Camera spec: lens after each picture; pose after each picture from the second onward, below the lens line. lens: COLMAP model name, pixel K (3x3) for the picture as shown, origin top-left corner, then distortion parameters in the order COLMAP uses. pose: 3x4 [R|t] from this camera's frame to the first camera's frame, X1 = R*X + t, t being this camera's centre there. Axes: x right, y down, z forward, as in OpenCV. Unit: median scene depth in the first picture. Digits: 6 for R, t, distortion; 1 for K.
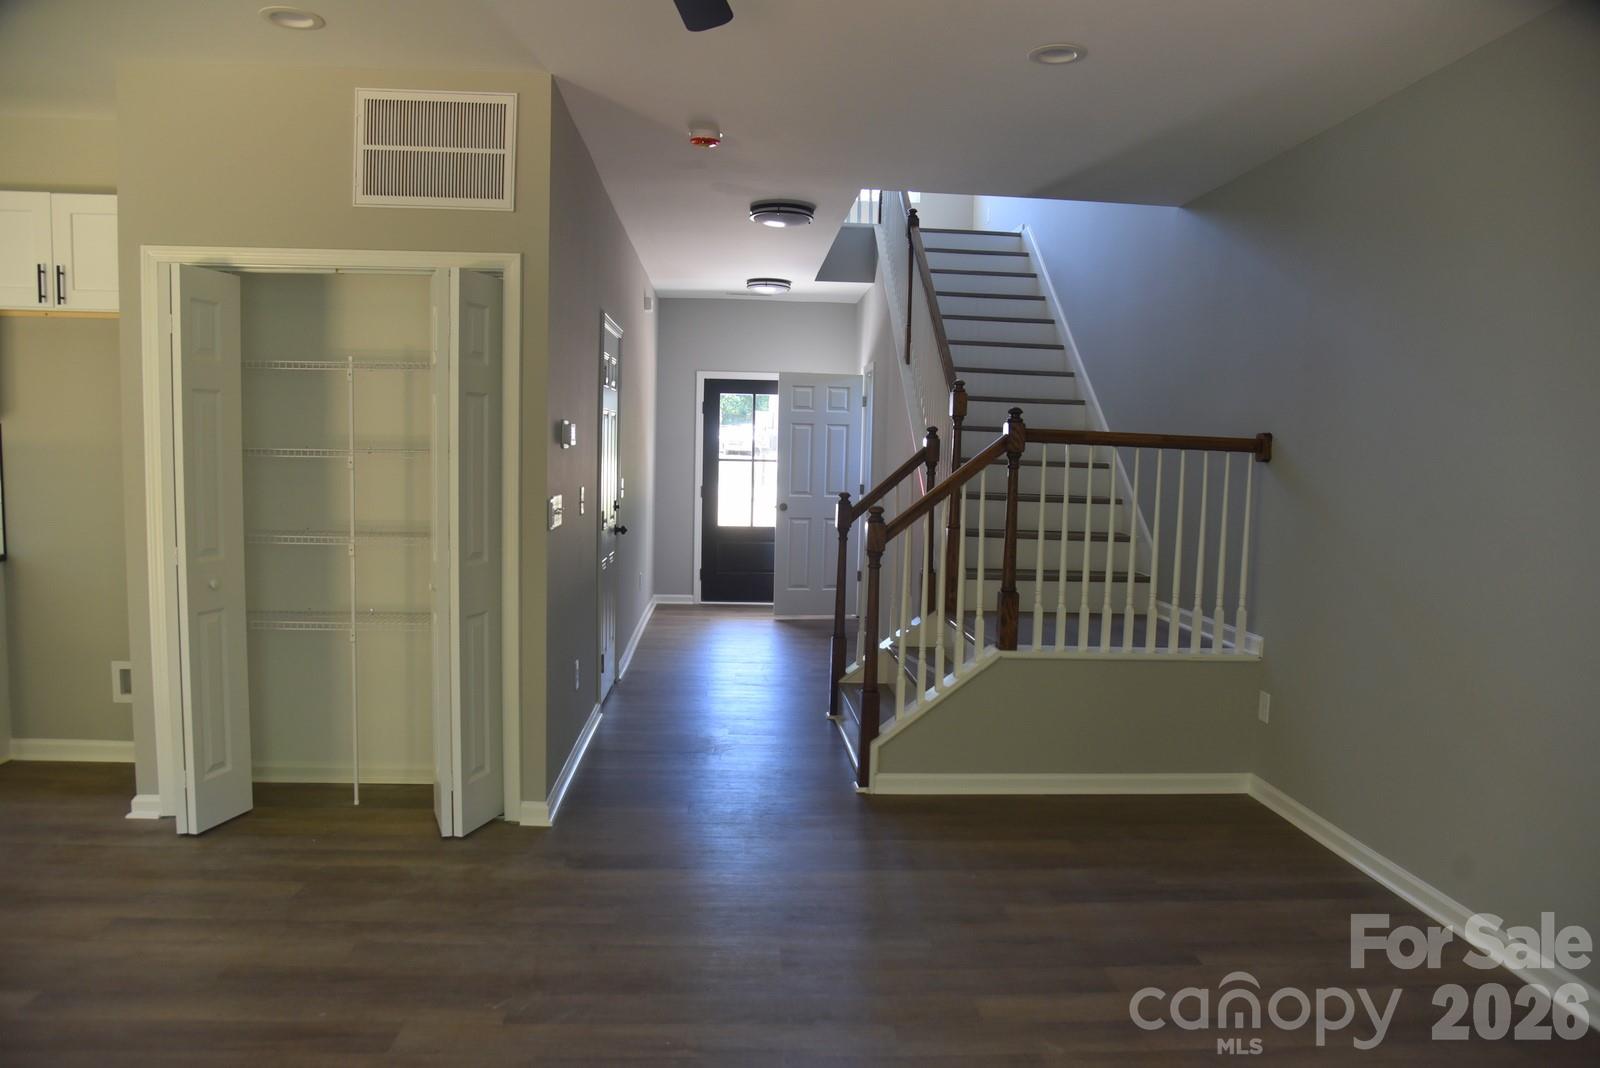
lens RADIAL K [[1130.4, 0, 798.3], [0, 1130.4, 549.9], [0, 0, 1]] dist [-0.090148, 0.050522]
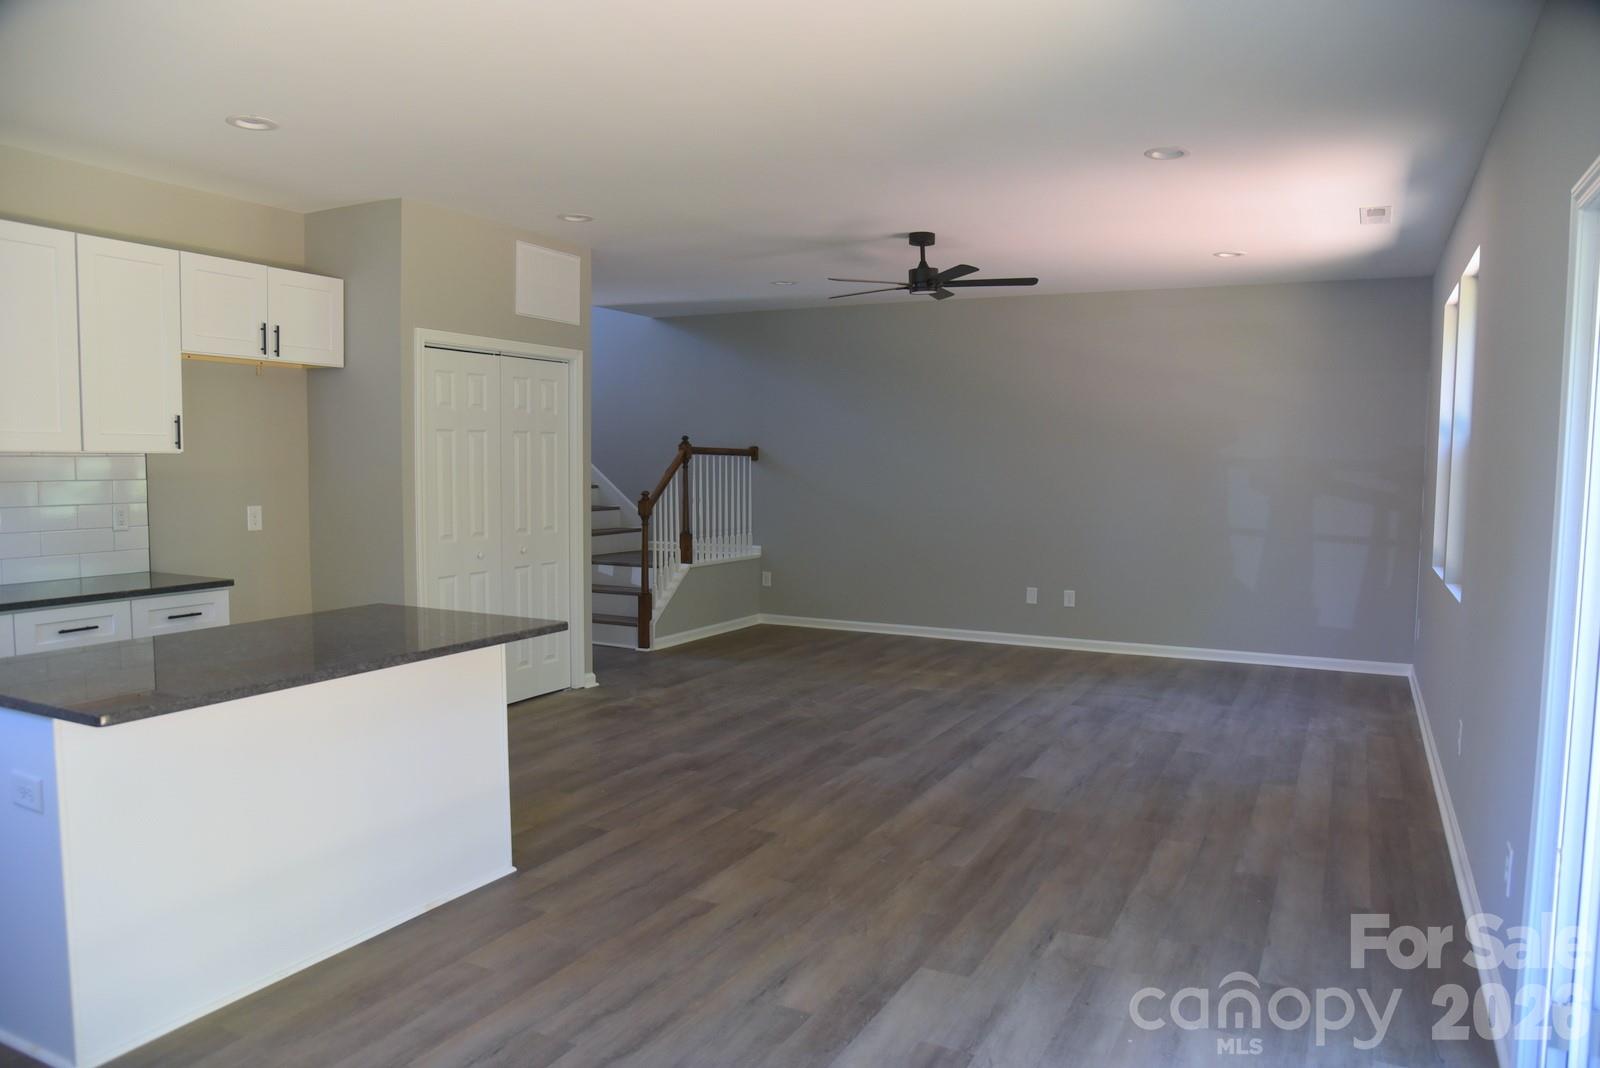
lens RADIAL K [[1130.4, 0, 798.3], [0, 1130.4, 549.9], [0, 0, 1]] dist [-0.090148, 0.050522]
pose [[0.506691, -0.091494, 0.857259, -1.347641], [0.088732, 0.994607, 0.053707, -0.019806], [-0.857549, 0.048853, 0.512077, -0.126421]]
